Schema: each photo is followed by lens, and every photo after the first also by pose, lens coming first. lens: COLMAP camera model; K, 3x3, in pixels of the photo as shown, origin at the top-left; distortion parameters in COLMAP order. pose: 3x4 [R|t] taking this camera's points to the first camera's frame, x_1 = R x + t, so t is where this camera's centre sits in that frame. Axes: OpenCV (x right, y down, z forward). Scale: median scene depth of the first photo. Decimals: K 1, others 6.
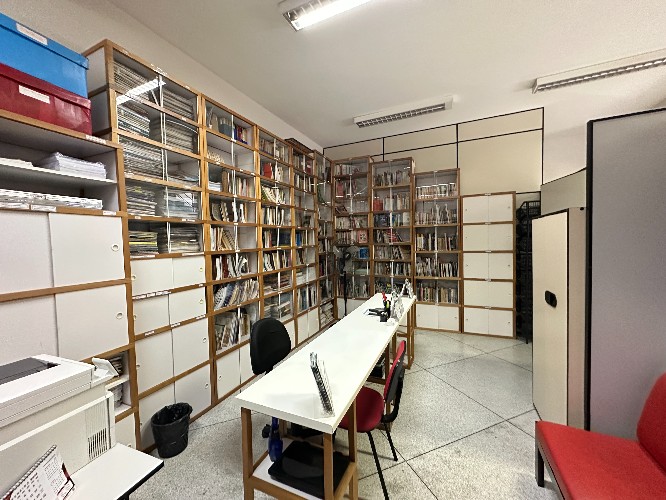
lens RADIAL K [[265.9, 0, 333.9], [0, 265.9, 247.8], [0, 0, 1]] dist [0.000514, 0.000059]
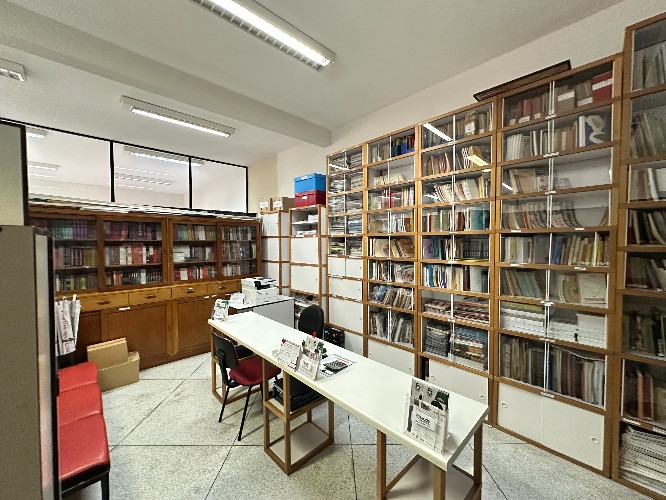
lens RADIAL K [[265.9, 0, 333.3], [0, 265.9, 252.0], [0, 0, 1]] dist [0.000514, 0.000059]
pose [[-0.368175, 0.048270, -0.928503, 0.907288], [-0.022979, 0.997874, 0.060988, -0.094328], [0.929473, 0.043790, -0.366283, 1.426858]]
